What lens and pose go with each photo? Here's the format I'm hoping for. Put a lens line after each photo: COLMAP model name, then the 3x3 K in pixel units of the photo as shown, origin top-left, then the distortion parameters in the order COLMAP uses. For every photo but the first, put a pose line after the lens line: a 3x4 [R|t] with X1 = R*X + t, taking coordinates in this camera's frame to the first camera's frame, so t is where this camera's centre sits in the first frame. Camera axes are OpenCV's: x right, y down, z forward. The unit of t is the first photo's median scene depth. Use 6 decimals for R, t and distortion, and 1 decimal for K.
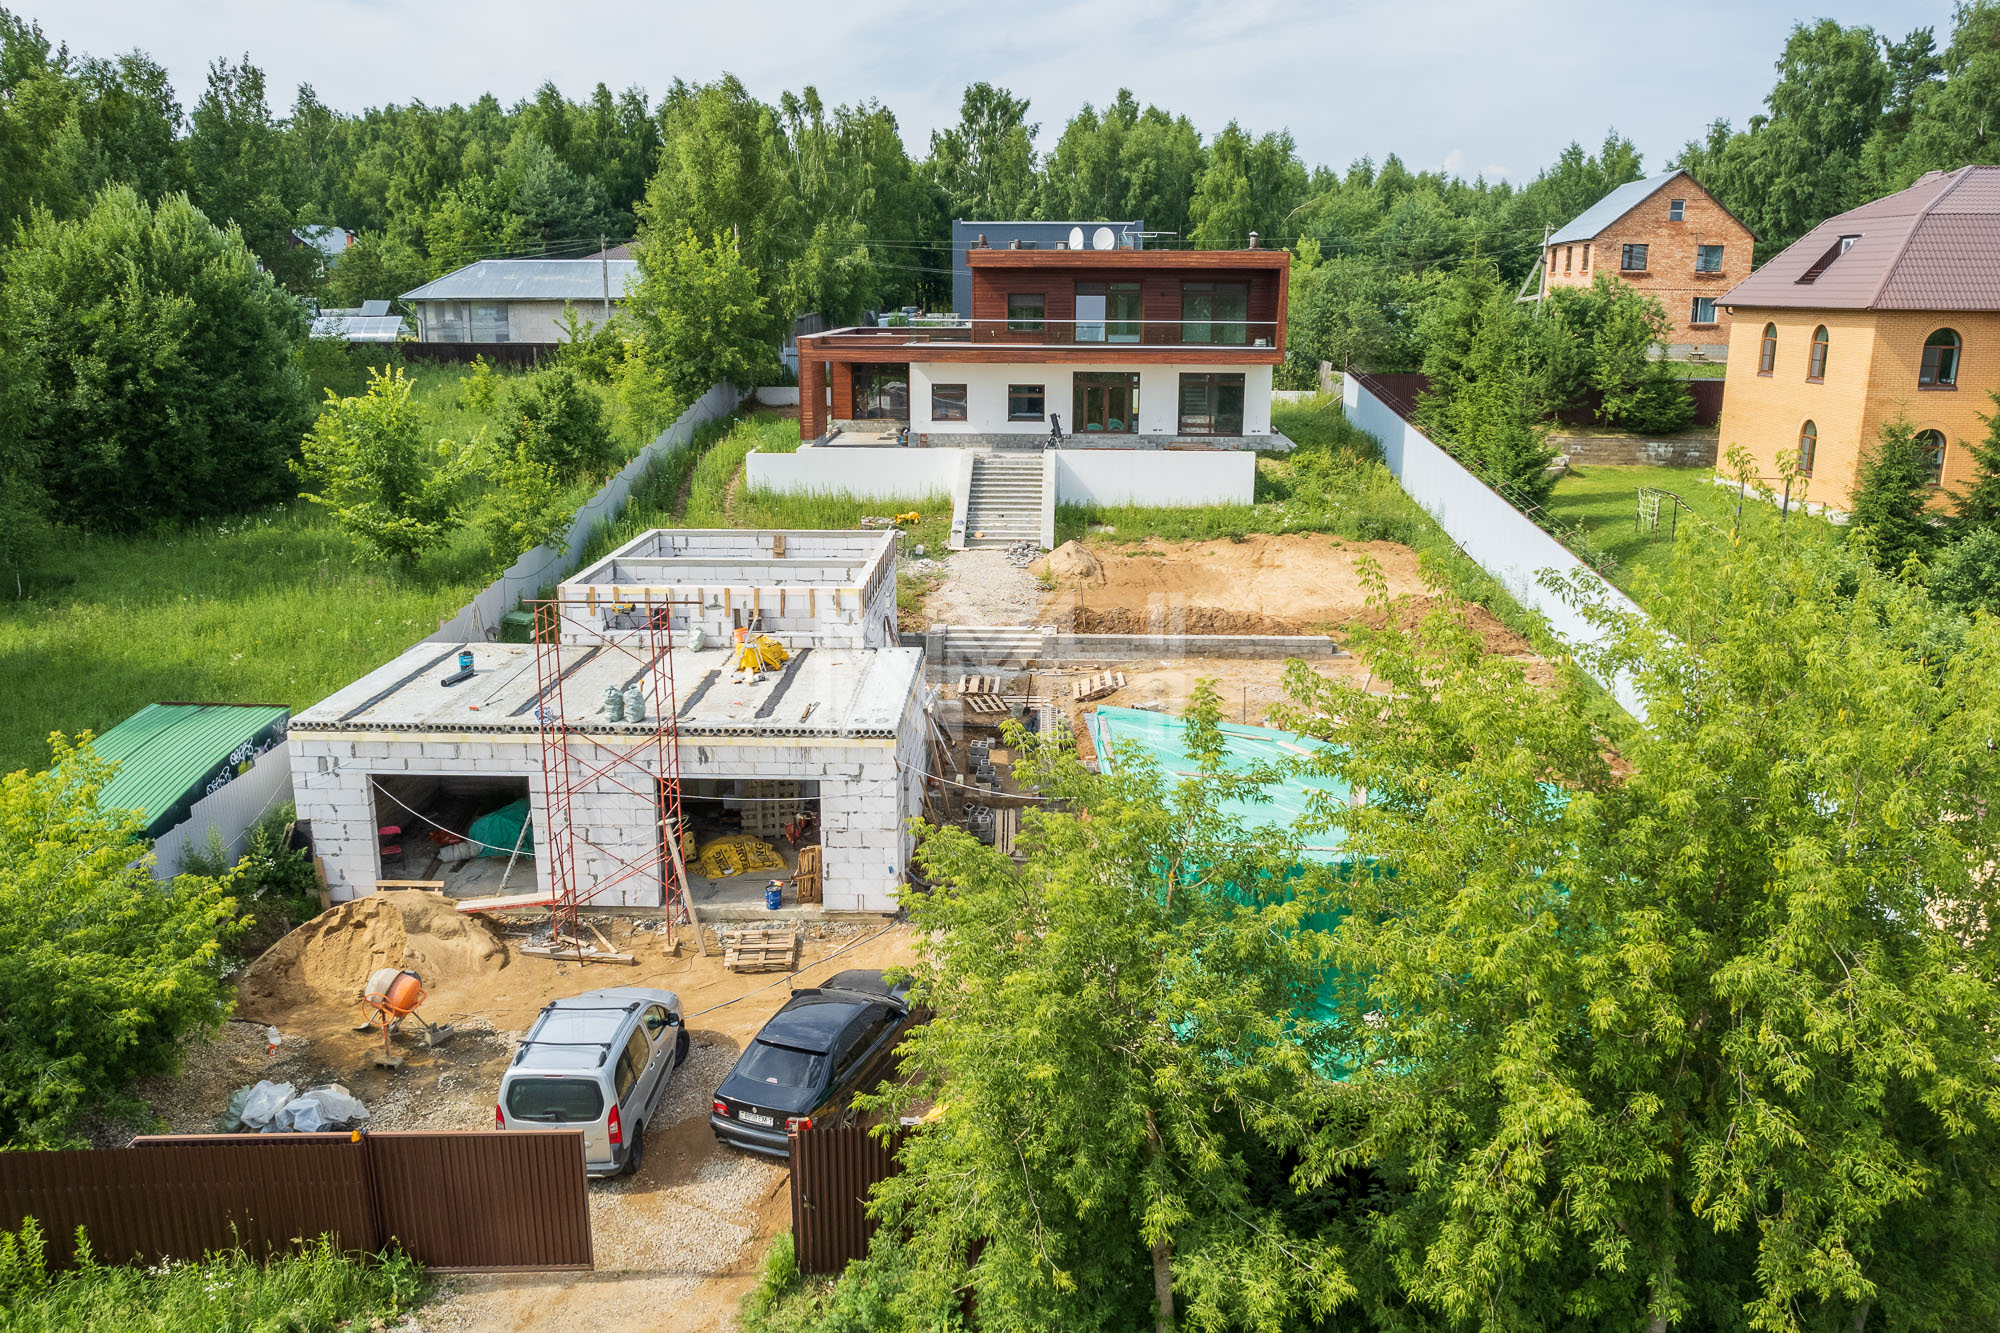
lens RADIAL K [[1512.9, 0, 1005.2], [0, 1512.9, 669.9], [0, 0, 1]] dist [-0.073319, 0.063319]
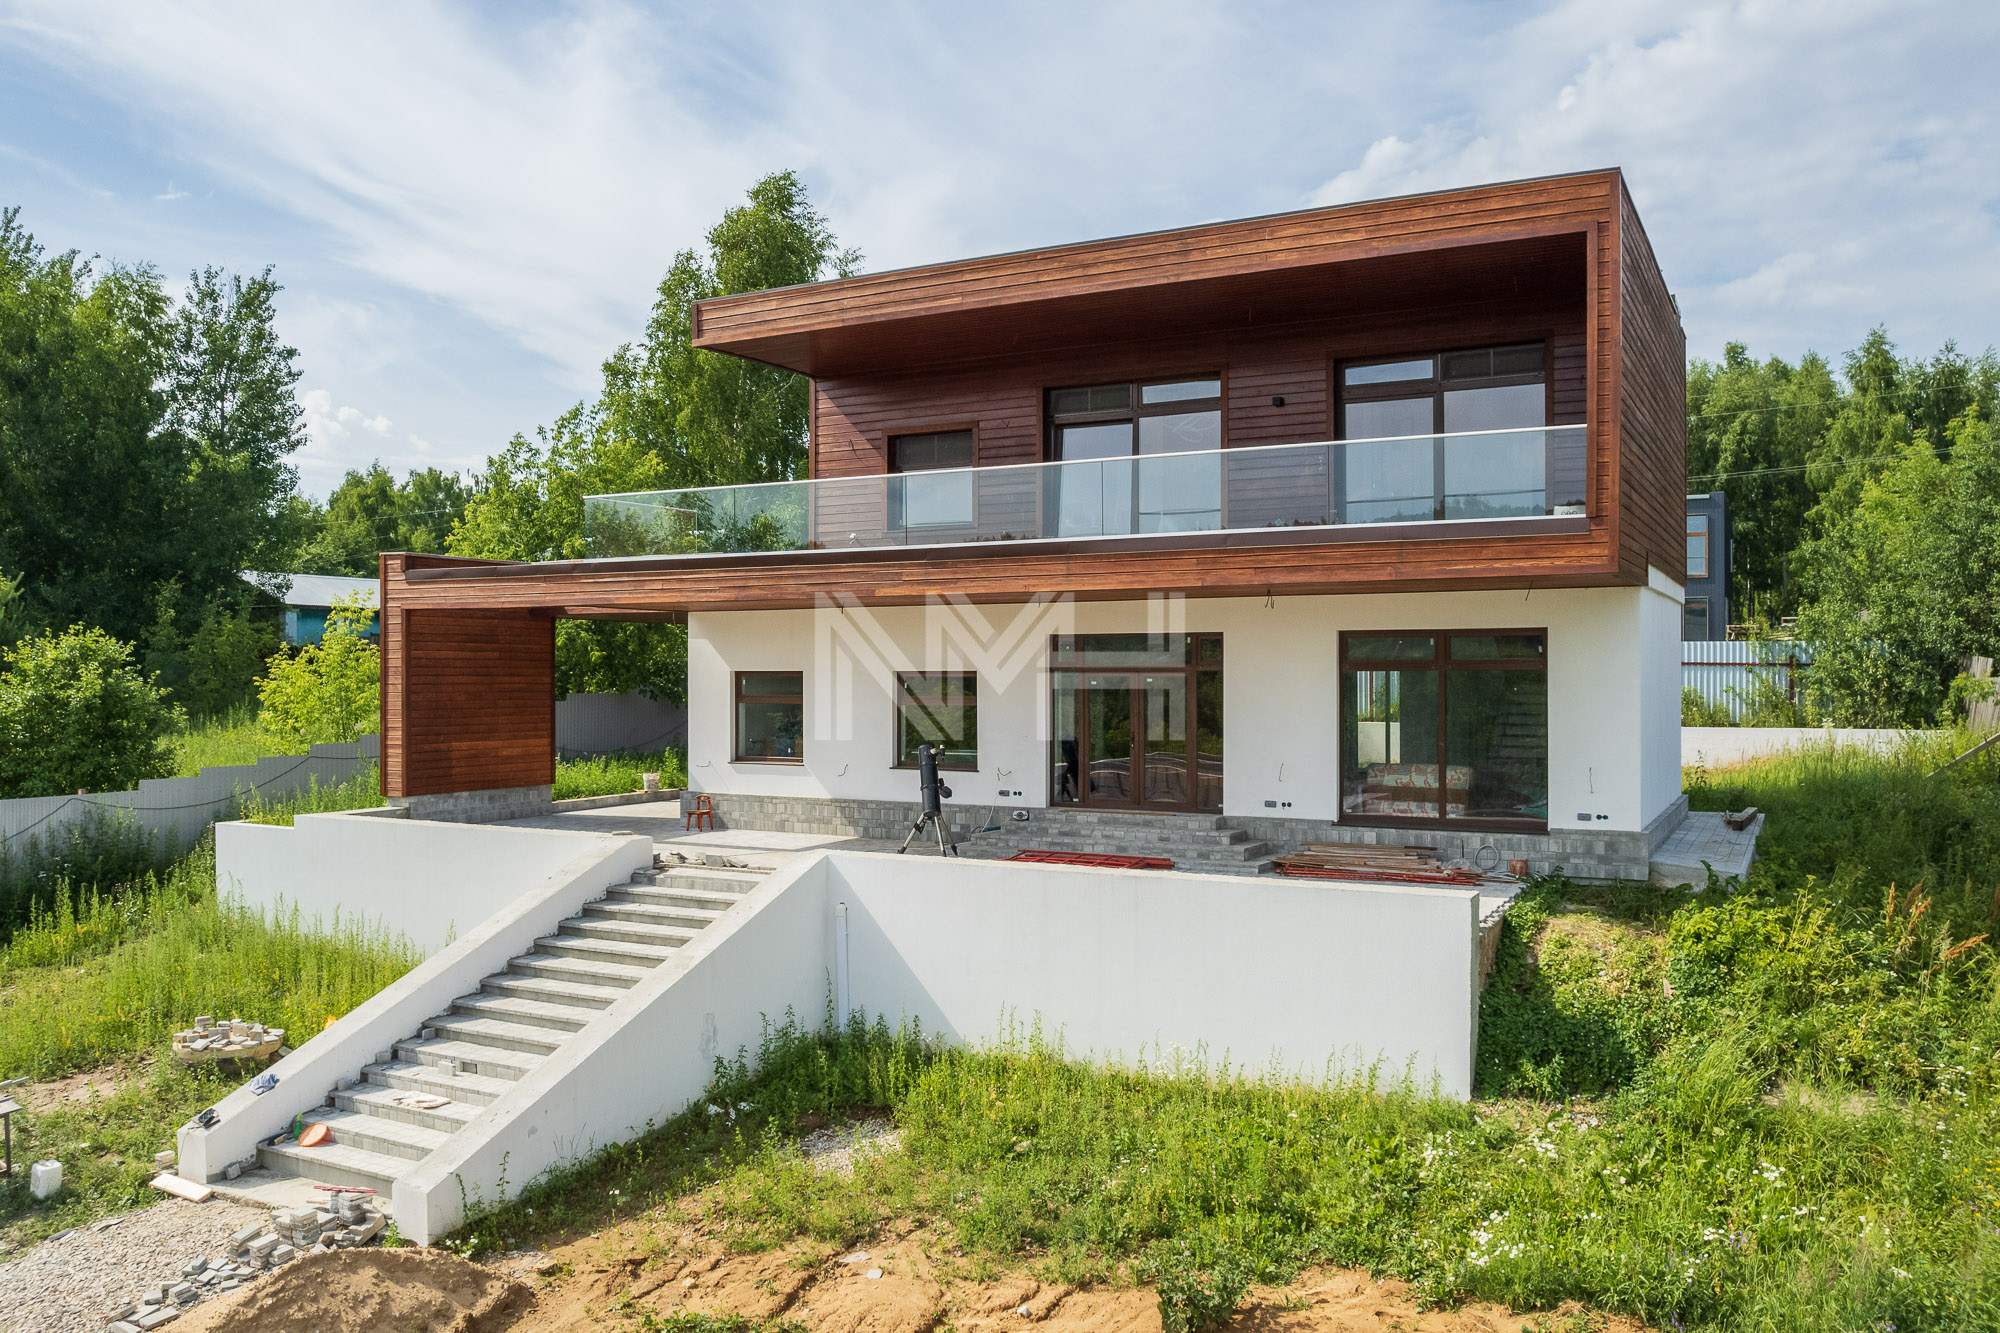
lens RADIAL K [[1512.9, 0, 1005.2], [0, 1512.9, 669.9], [0, 0, 1]] dist [-0.073319, 0.063319]
pose [[0.898516, -0.006313, -0.438895, 0.192530], [-0.102383, 0.969301, -0.223545, -0.108063], [0.426833, 0.245794, 0.870287, 0.683292]]
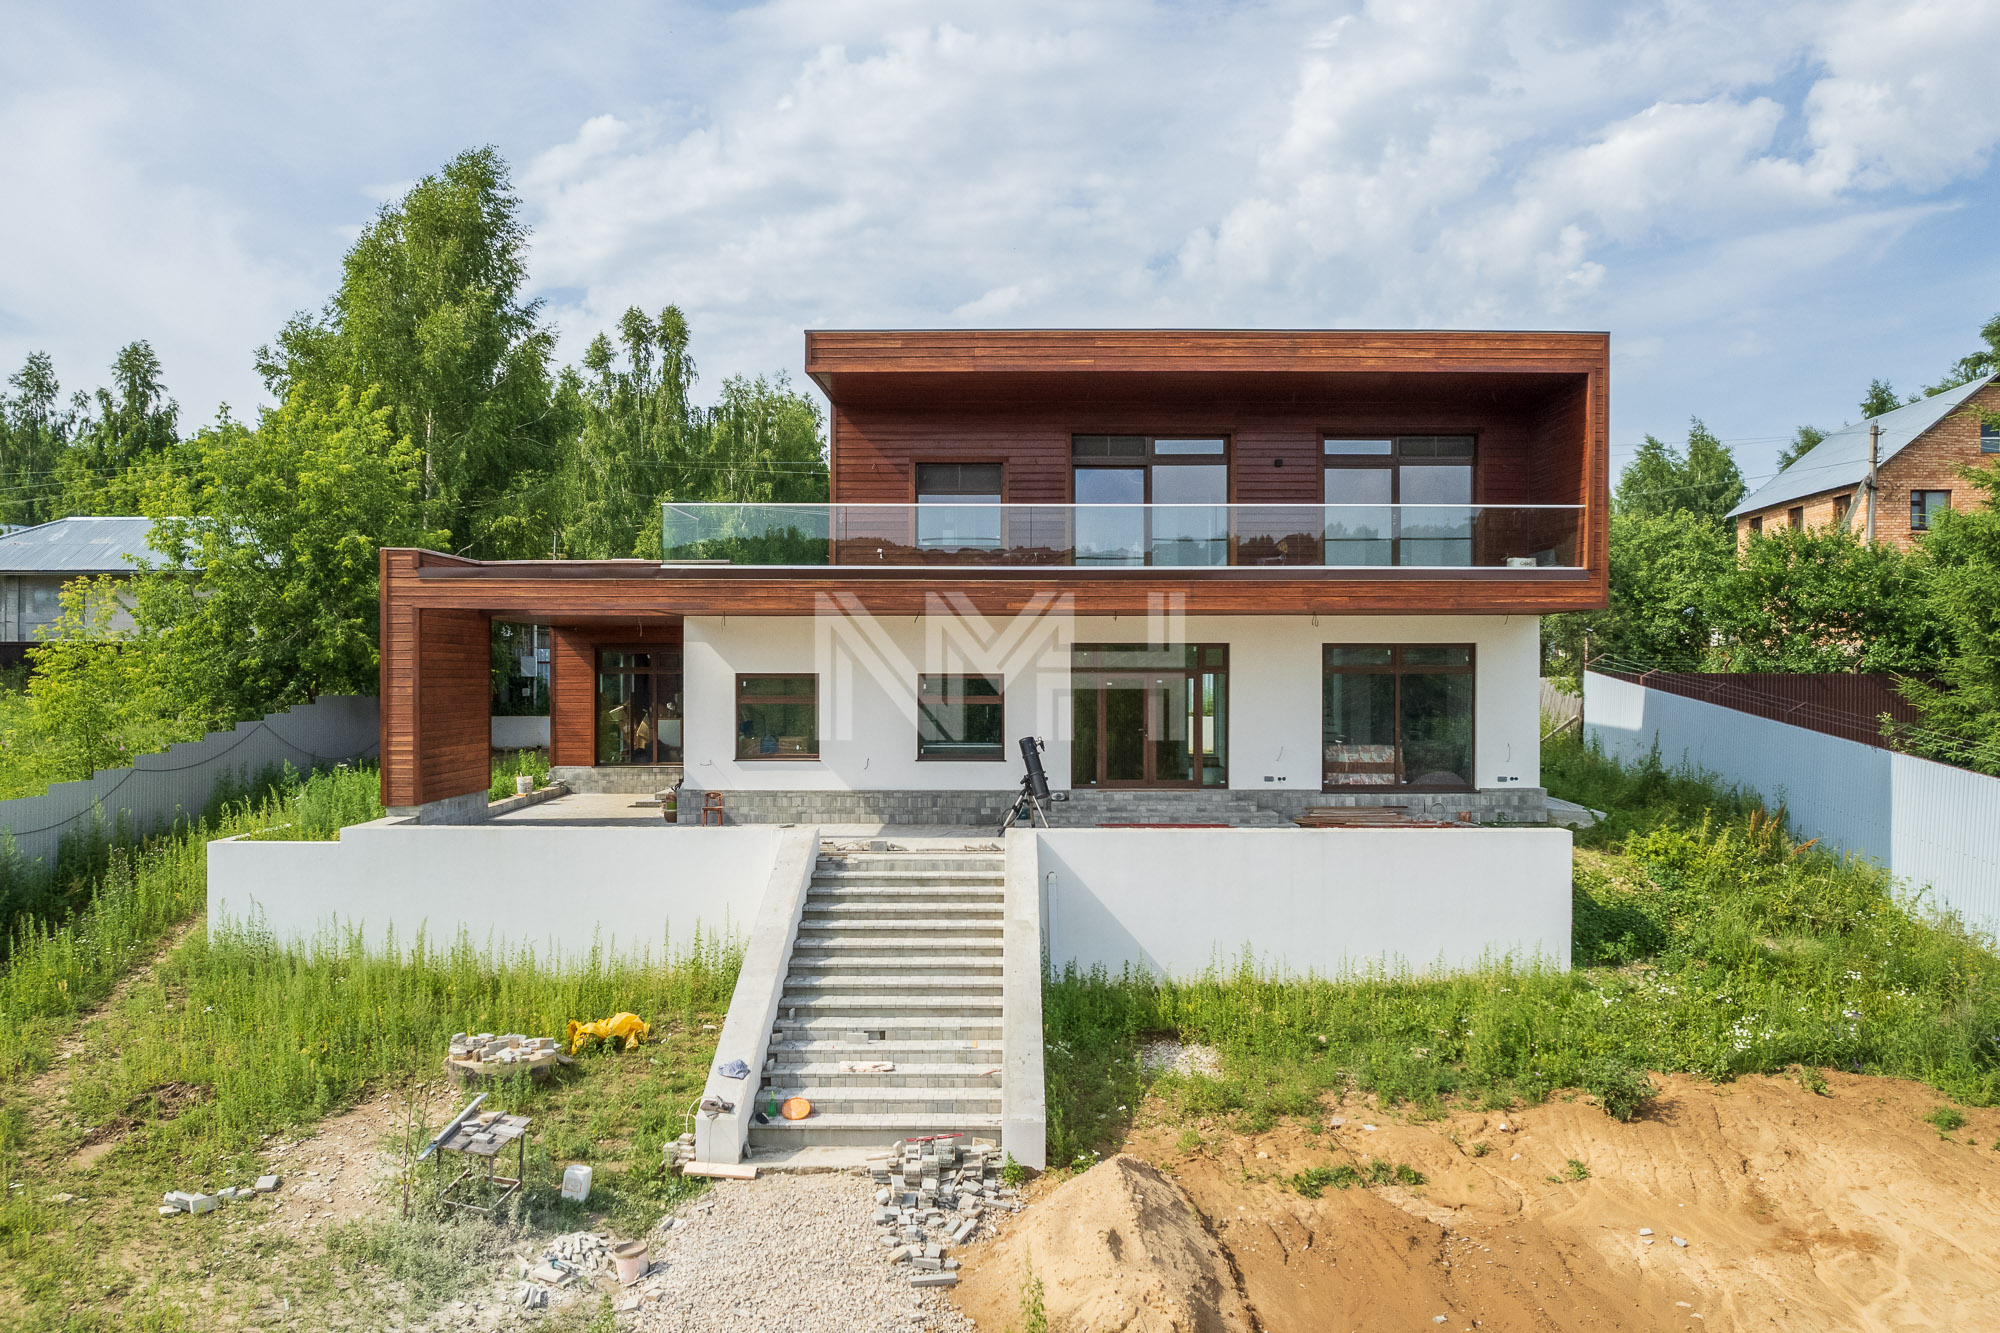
lens RADIAL K [[1512.9, 0, 1005.2], [0, 1512.9, 669.9], [0, 0, 1]] dist [-0.073319, 0.063319]
pose [[0.999488, -0.004138, 0.031728, 0.012949], [0.011783, 0.969516, -0.244746, -0.086968], [-0.029748, 0.244994, 0.969068, 0.591013]]
